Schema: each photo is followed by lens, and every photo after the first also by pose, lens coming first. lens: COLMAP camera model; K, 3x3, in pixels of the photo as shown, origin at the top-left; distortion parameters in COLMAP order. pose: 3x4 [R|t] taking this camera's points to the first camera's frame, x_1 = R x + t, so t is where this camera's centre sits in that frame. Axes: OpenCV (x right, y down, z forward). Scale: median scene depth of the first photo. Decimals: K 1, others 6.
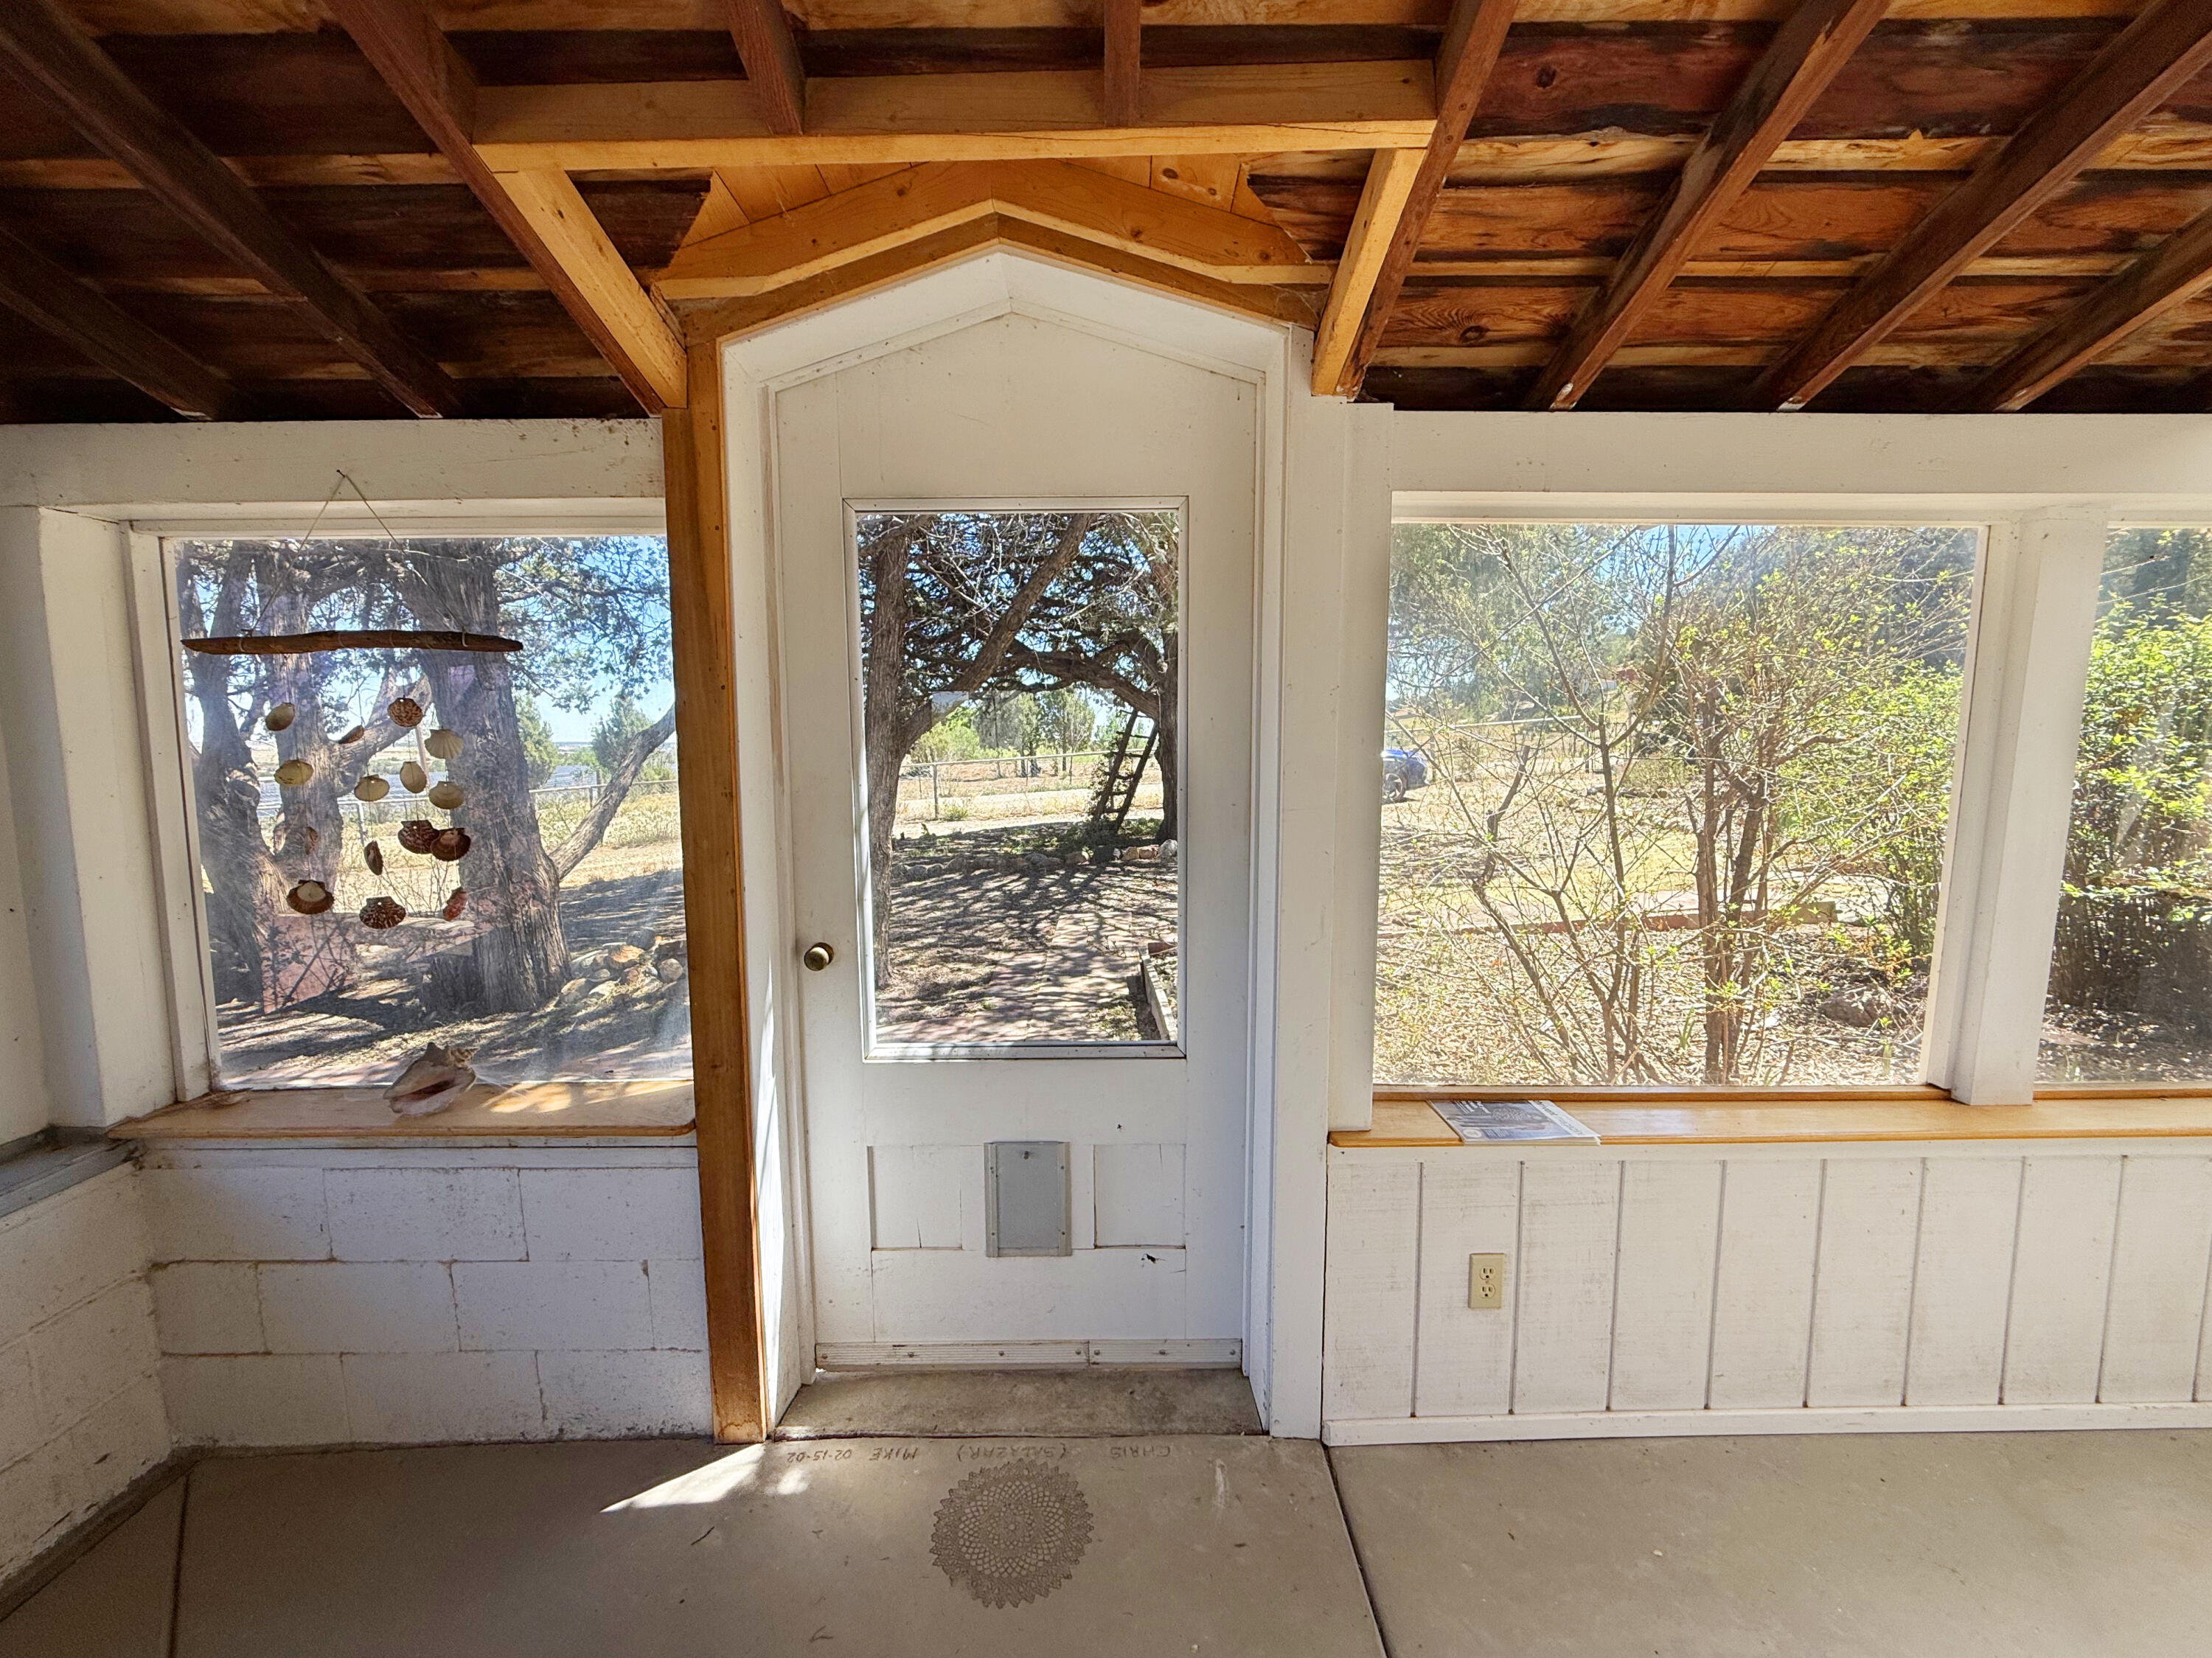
lens RADIAL K [[890.7, 0, 1106.0], [0, 890.7, 829.0], [0, 0, 1]] dist [0.000803, 0.000025]
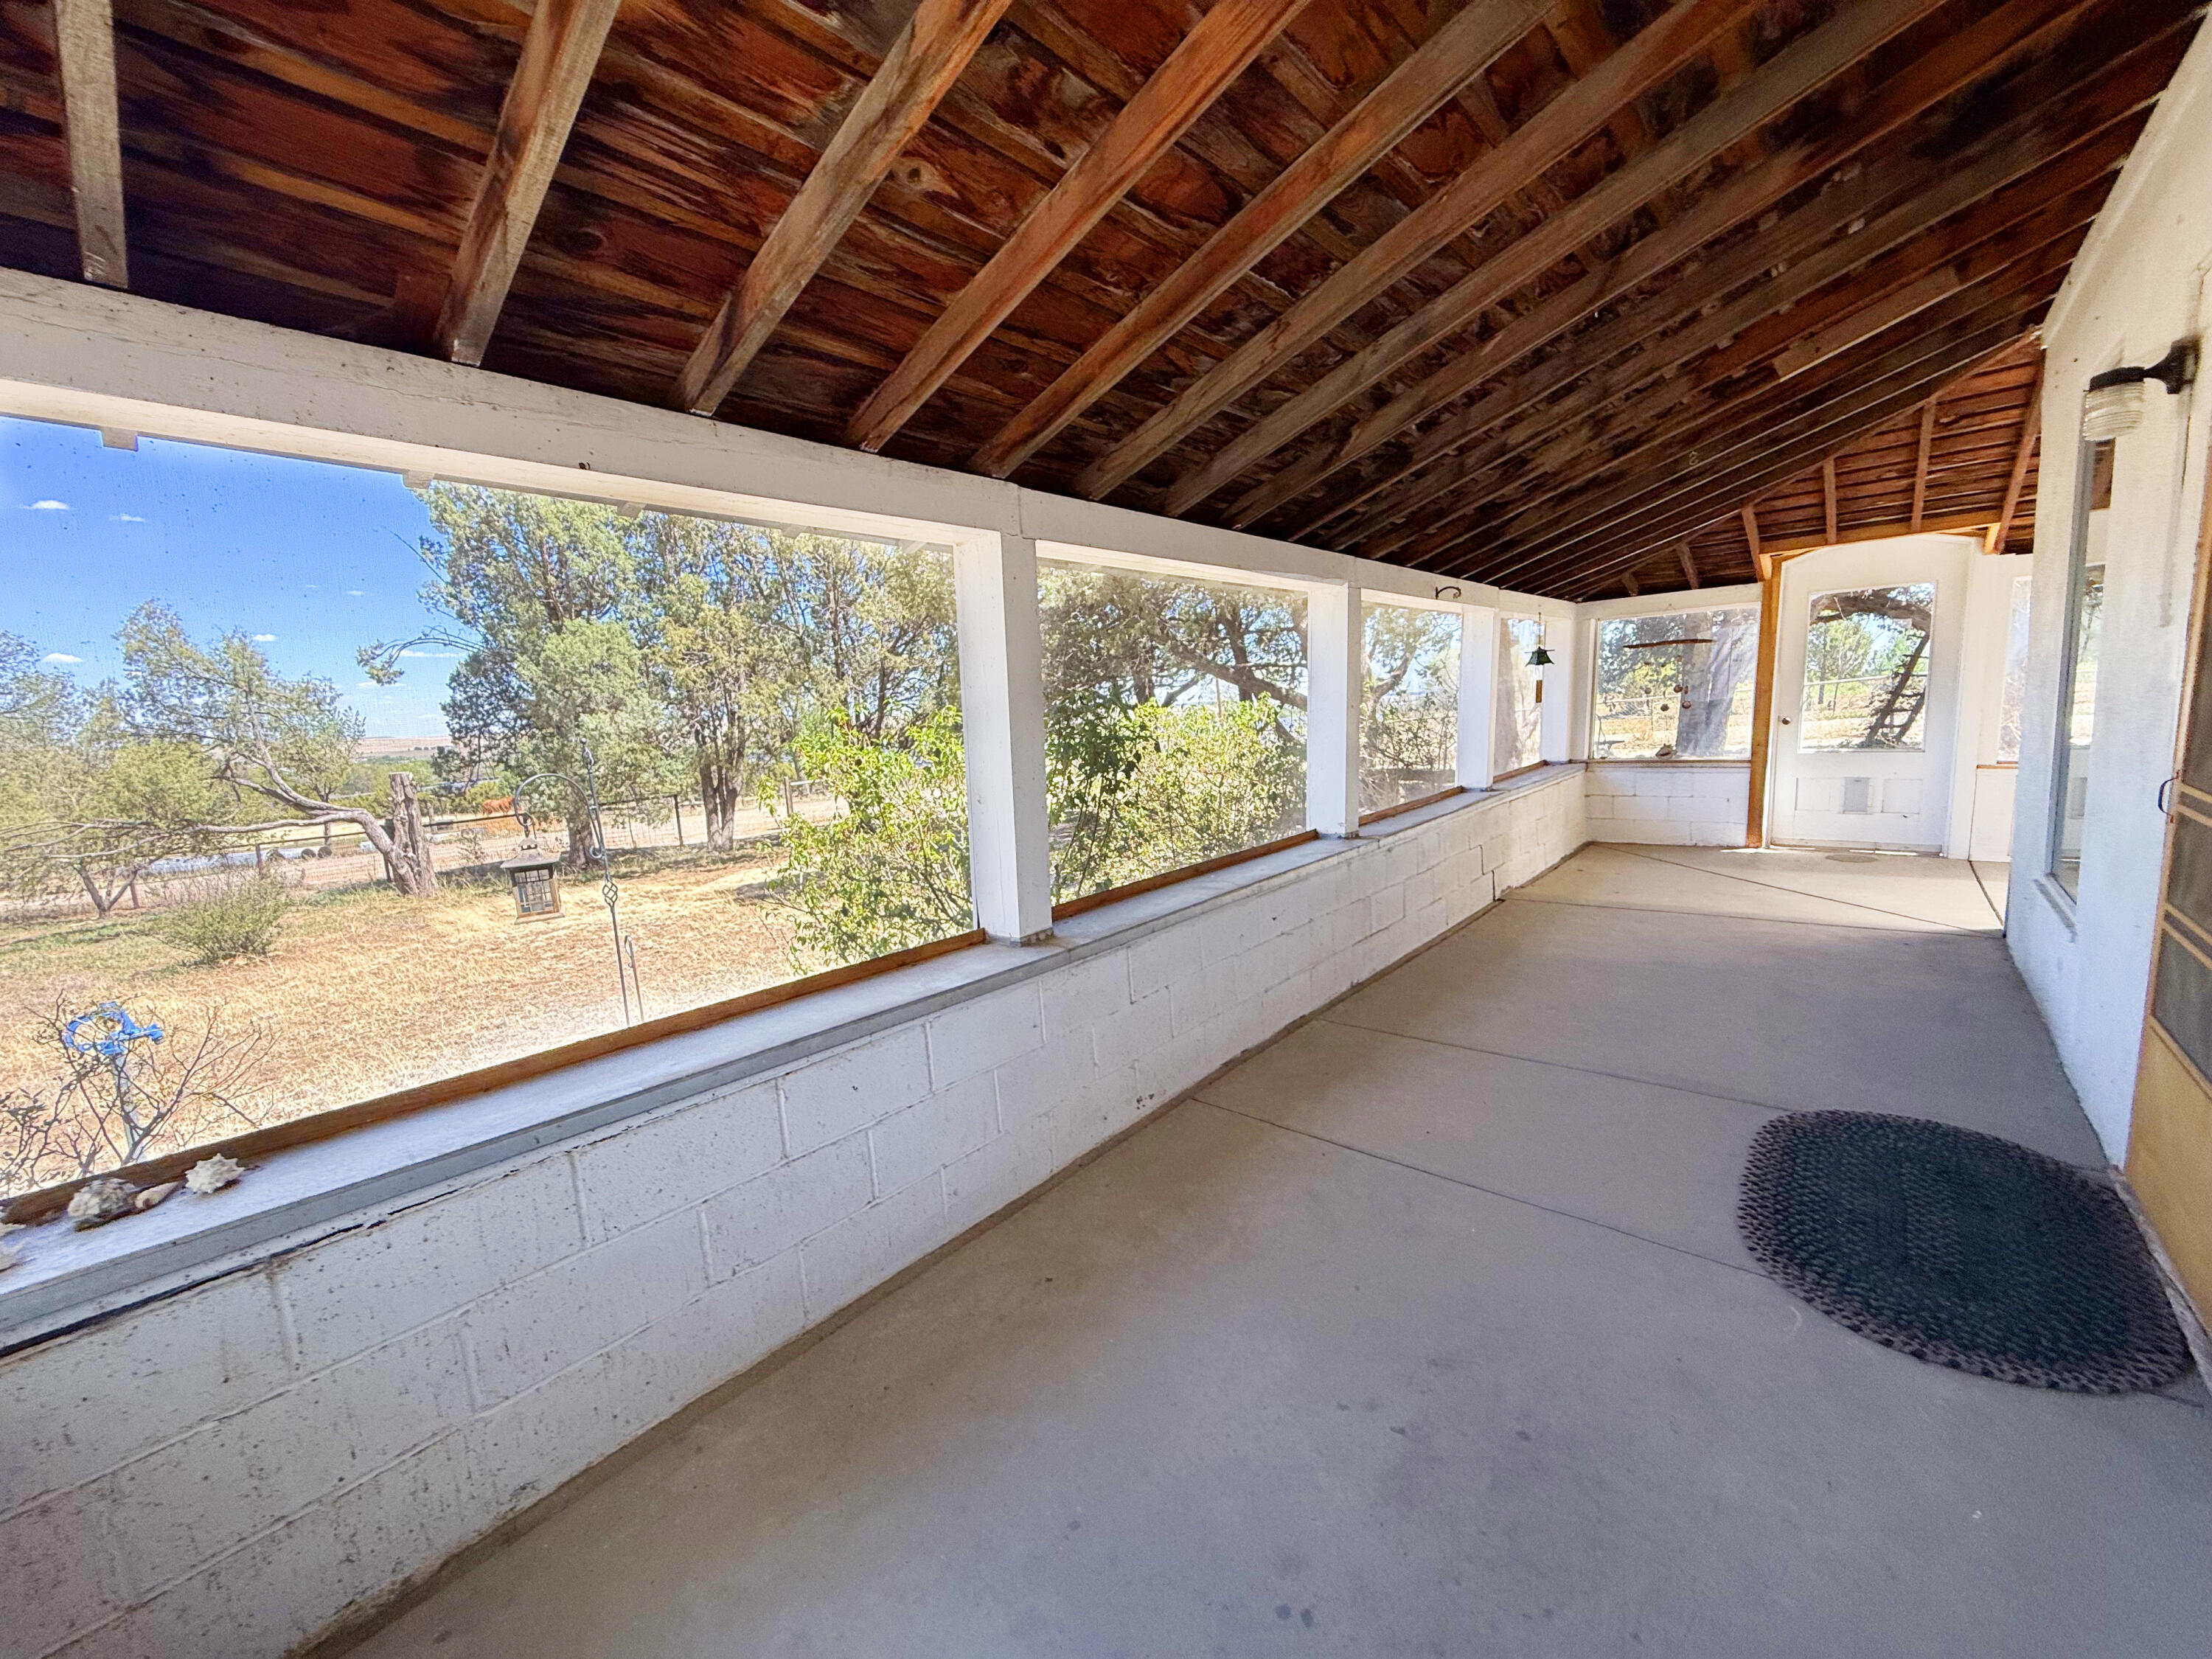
lens RADIAL K [[890.7, 0, 1106.0], [0, 890.7, 829.5], [0, 0, 1]] dist [0.000803, 0.000025]
pose [[0.757653, 0.057156, -0.650150, -0.043381], [-0.022795, 0.997868, 0.061160, 0.437442], [0.652259, -0.031518, 0.757340, -3.654266]]
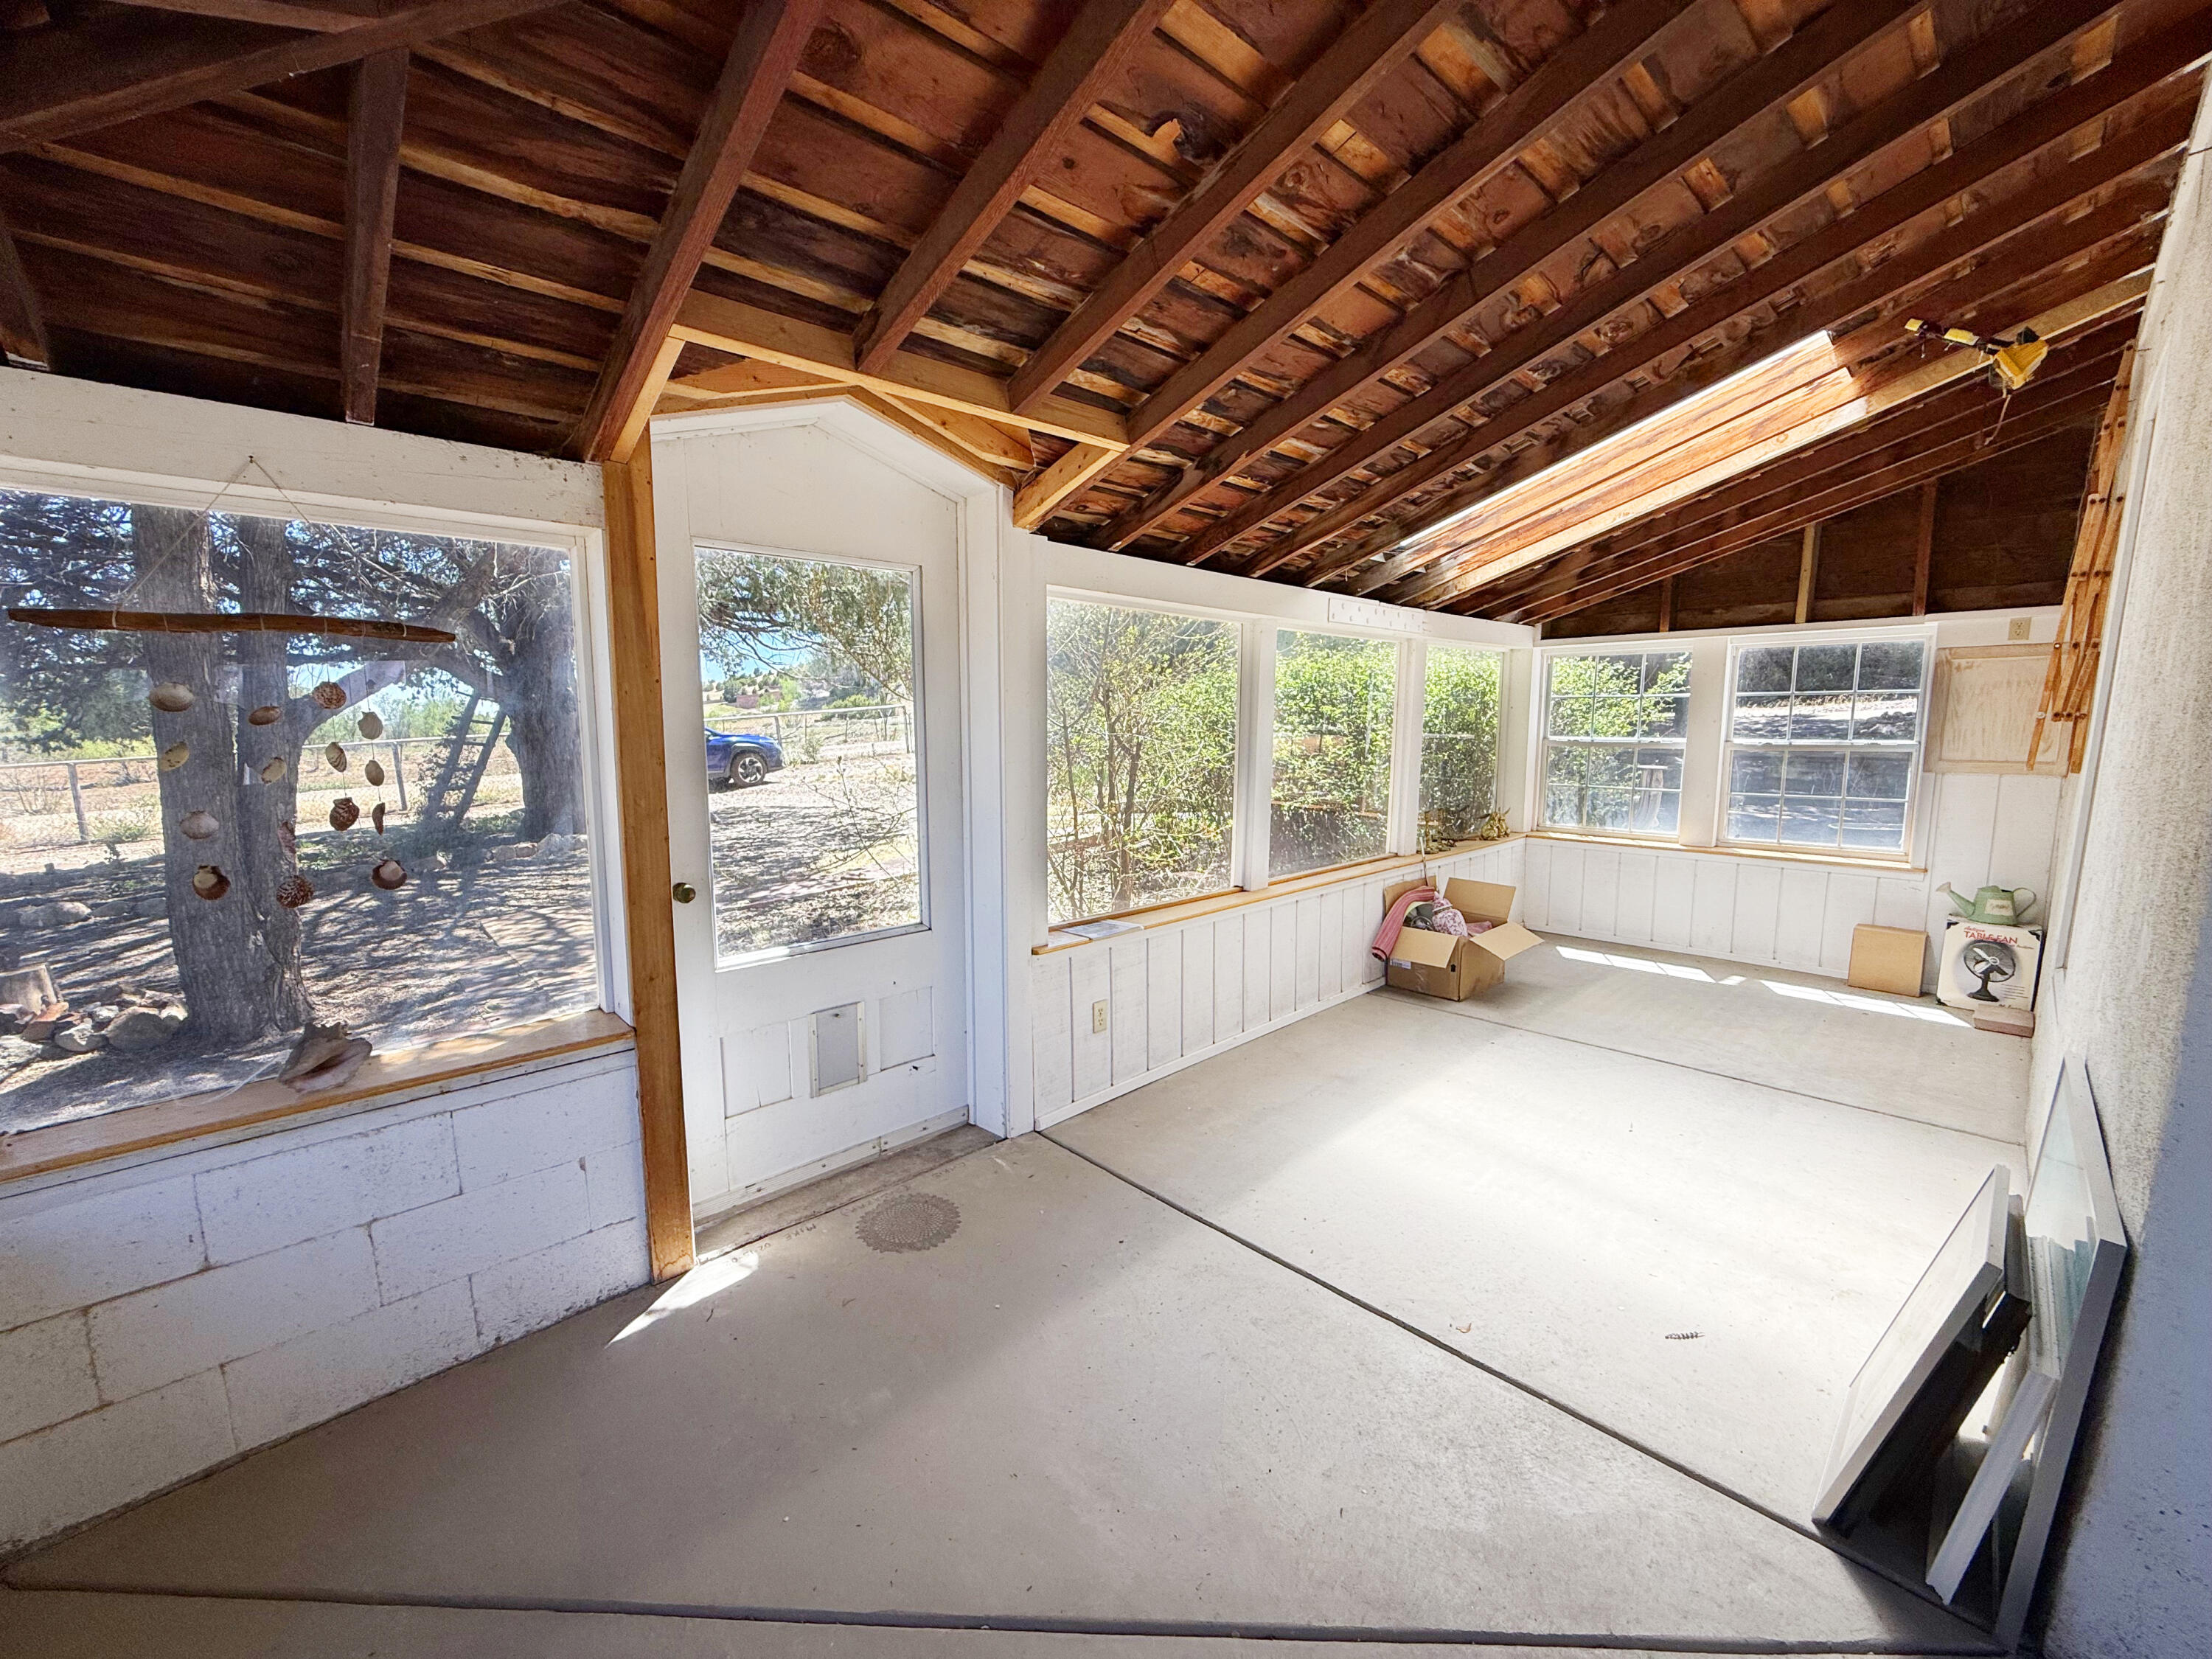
lens RADIAL K [[890.7, 0, 1106.0], [0, 890.7, 829.5], [0, 0, 1]] dist [0.000803, 0.000025]
pose [[0.728129, -0.081281, 0.680604, -0.775973], [0.070288, 0.996564, 0.043818, 0.041451], [-0.681827, 0.015933, 0.731340, -0.357316]]
